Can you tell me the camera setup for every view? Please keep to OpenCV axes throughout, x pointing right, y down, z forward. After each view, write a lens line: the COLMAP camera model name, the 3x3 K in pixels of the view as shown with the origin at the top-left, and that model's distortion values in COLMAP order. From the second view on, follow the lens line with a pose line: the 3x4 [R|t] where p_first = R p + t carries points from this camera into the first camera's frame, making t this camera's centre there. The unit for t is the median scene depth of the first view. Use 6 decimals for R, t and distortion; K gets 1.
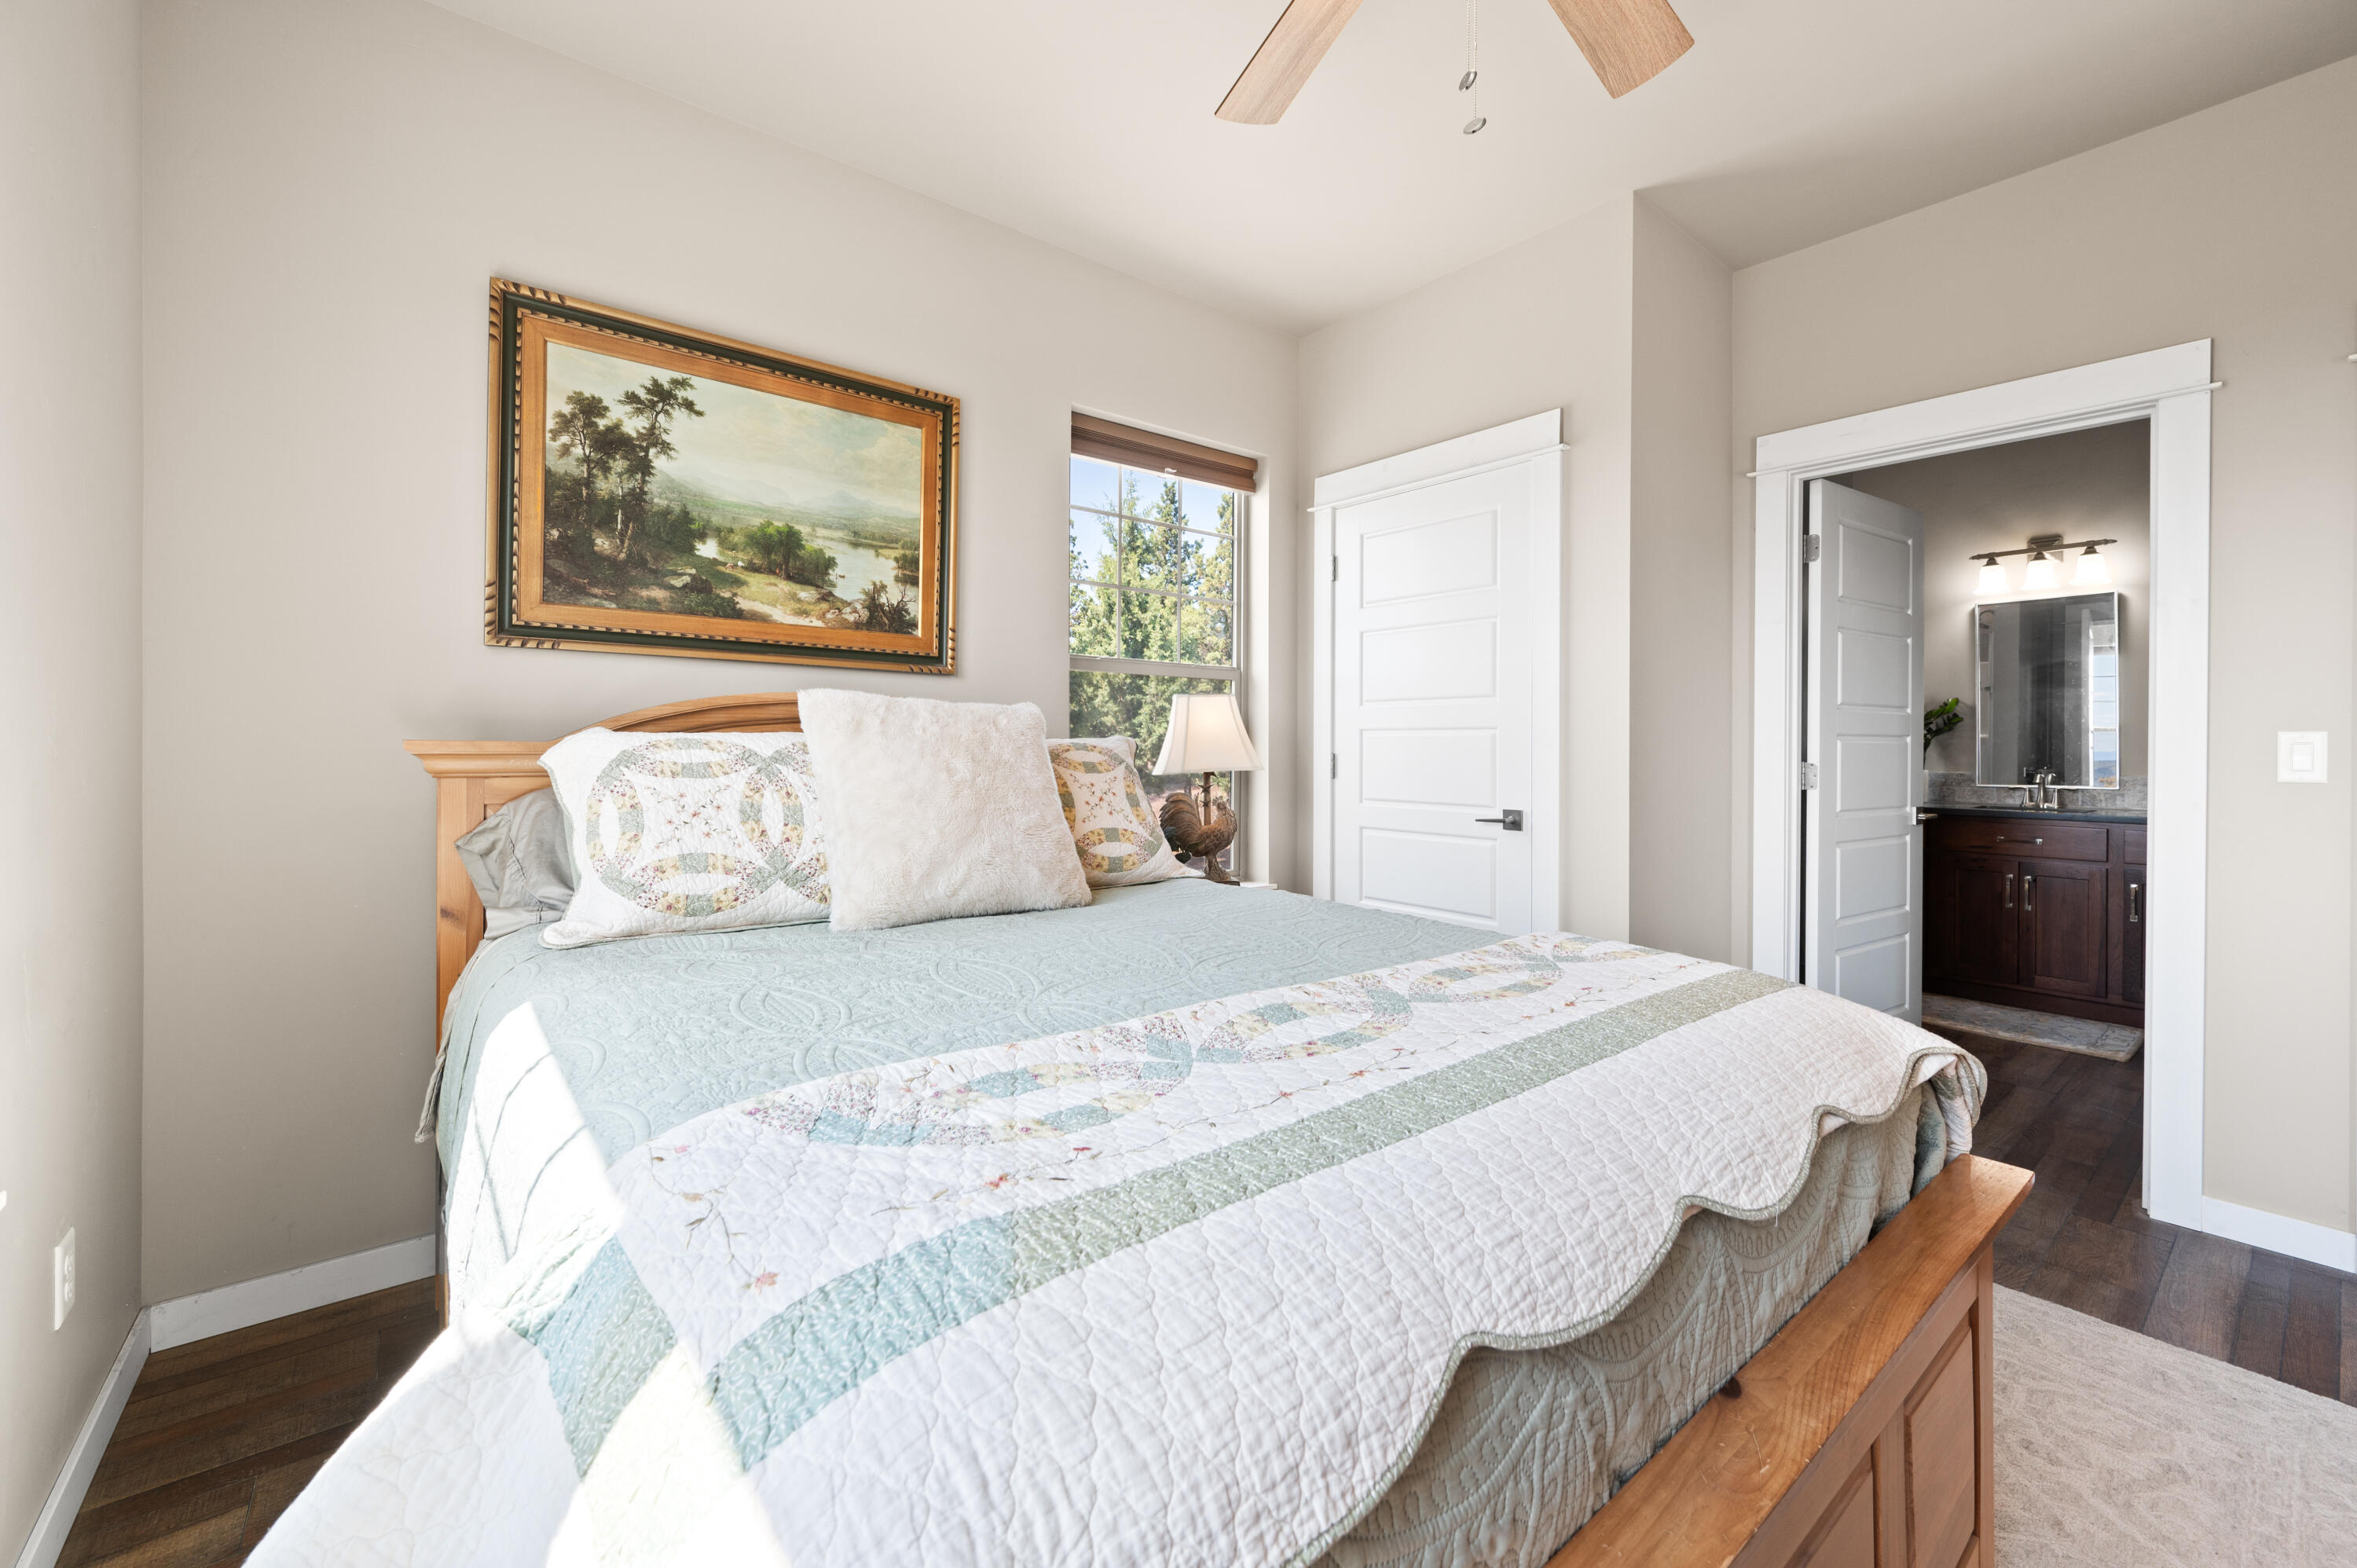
lens RADIAL K [[942.8, 0, 1182.9], [0, 942.8, 747.9], [0, 0, 1]] dist [-0.000065, 0.001727]
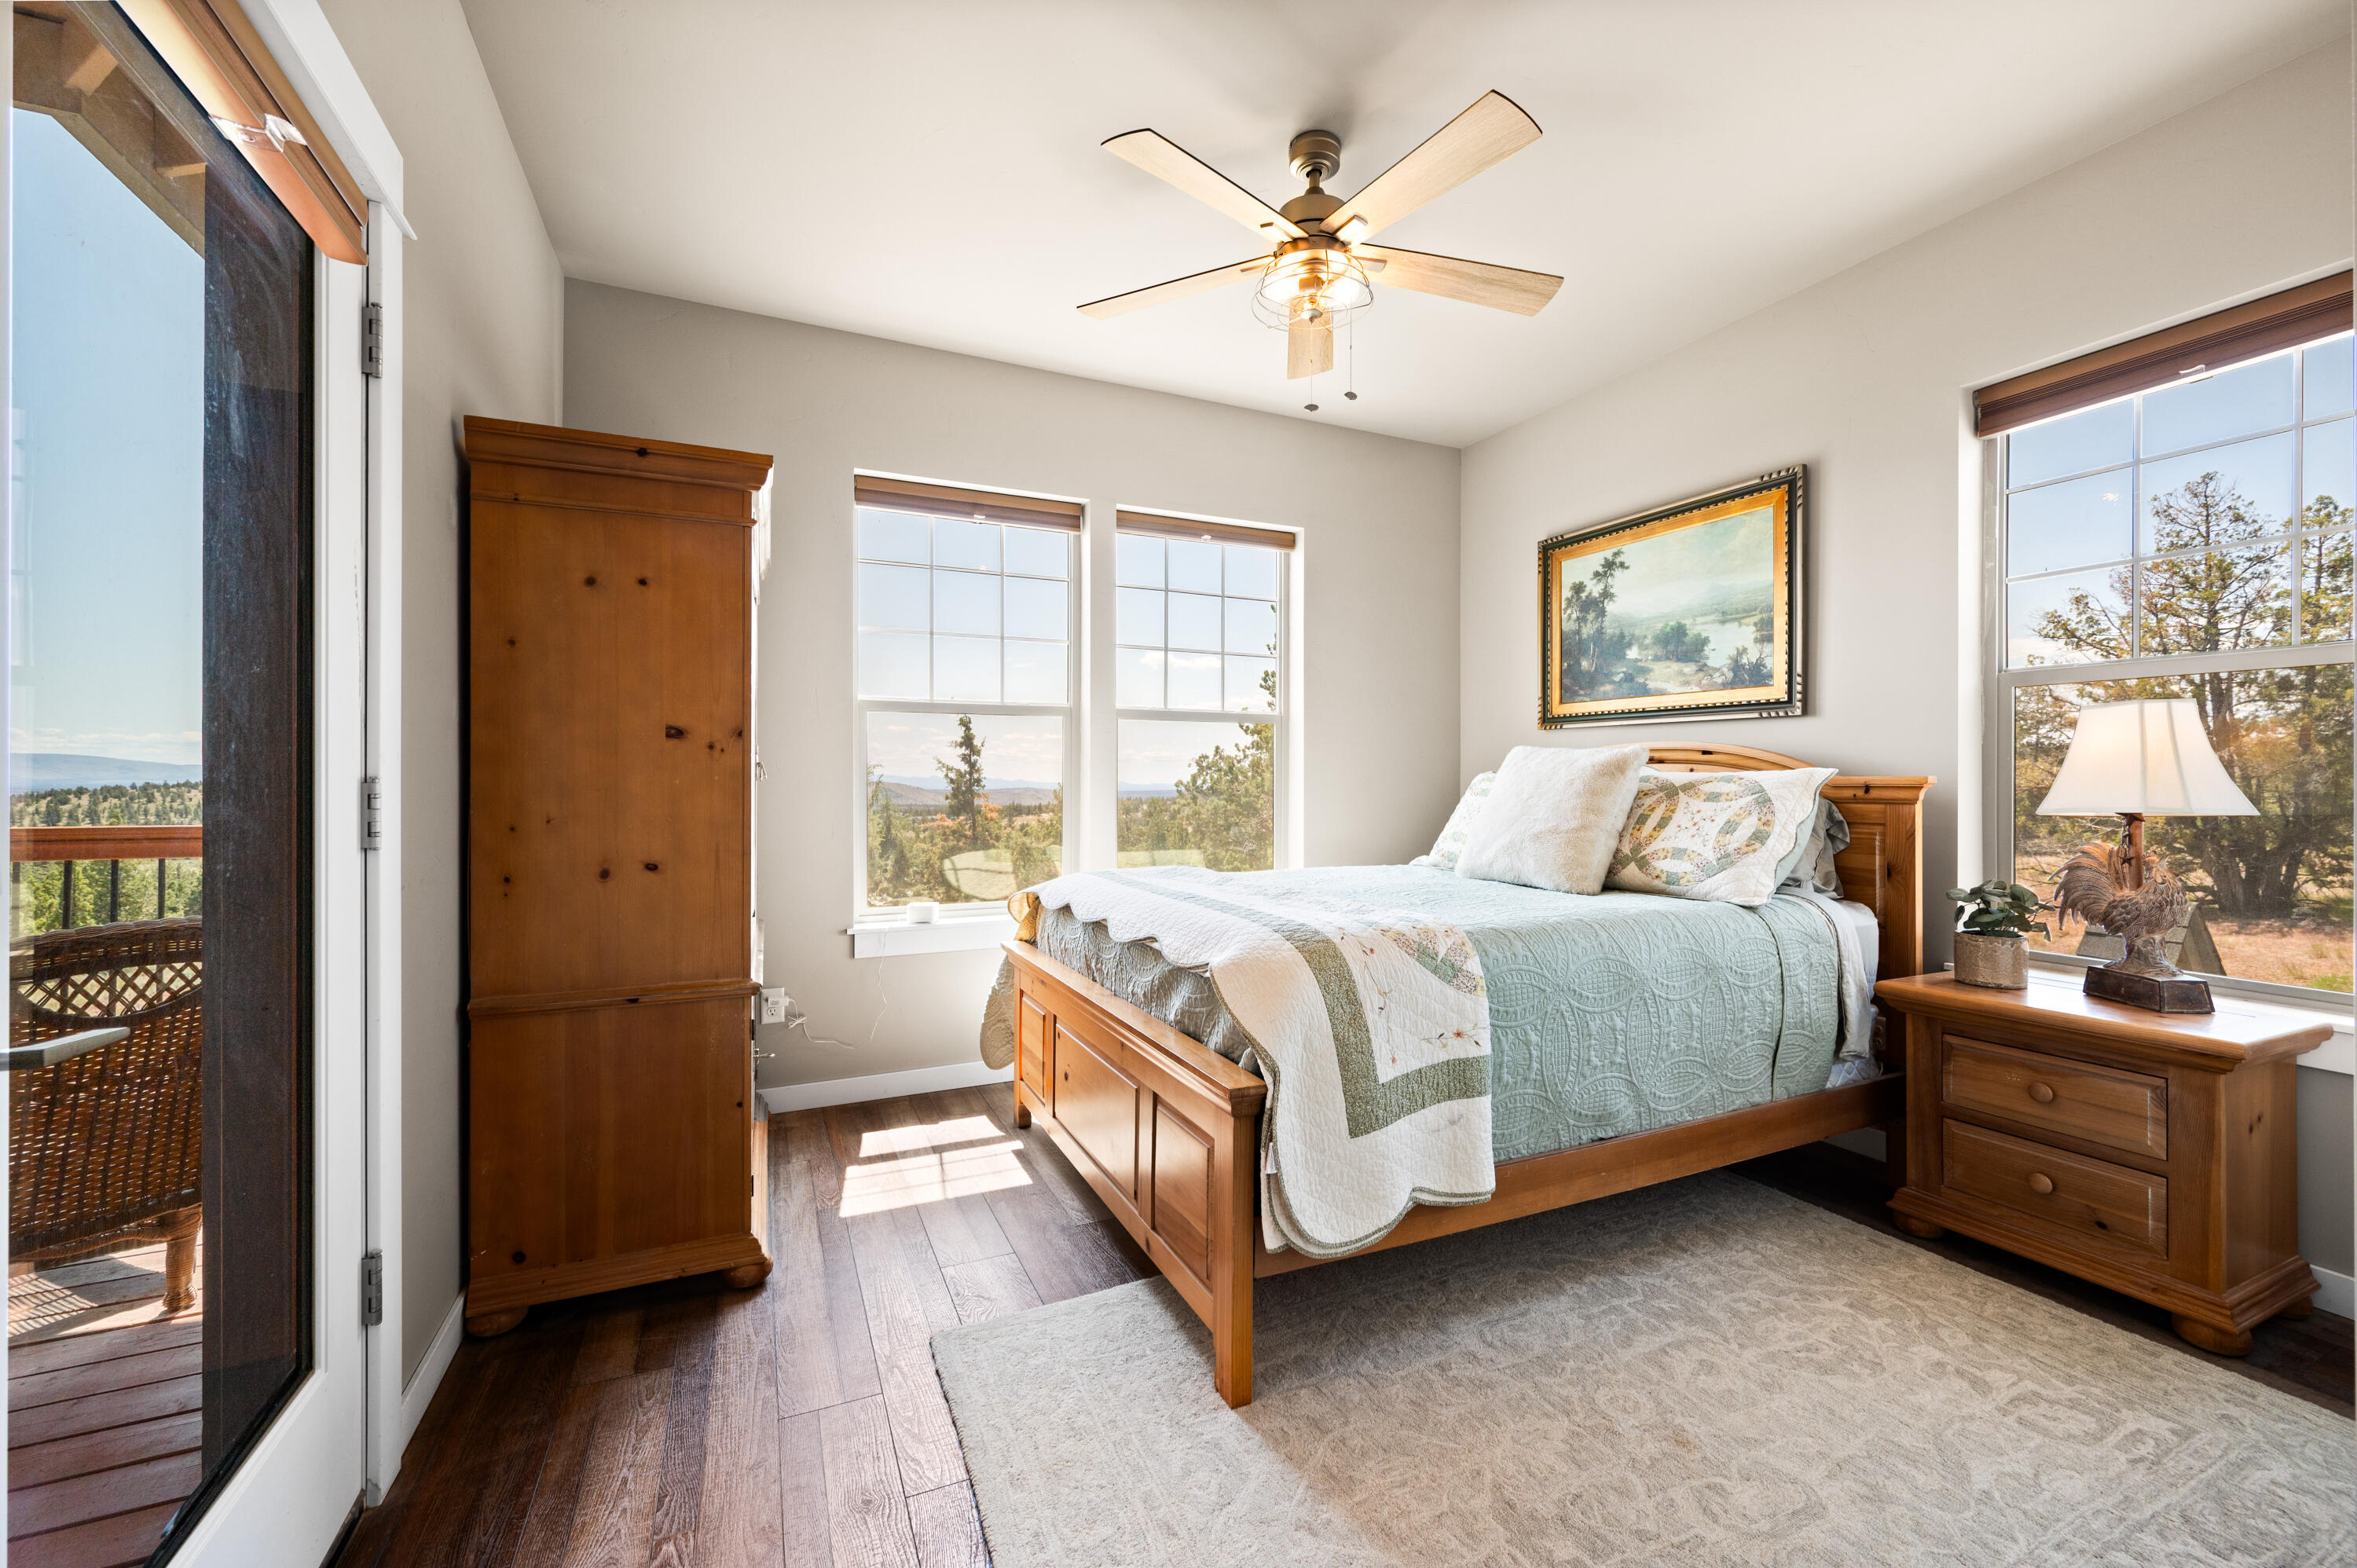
lens RADIAL K [[942.8, 0, 1187.5], [0, 942.8, 795.9], [0, 0, 1]] dist [-0.000065, 0.001727]
pose [[-0.242763, 0.012119, -0.970010, 1.149434], [0.000177, 0.999923, 0.012448, 0.003821], [0.970086, 0.002850, -0.242746, 0.654027]]
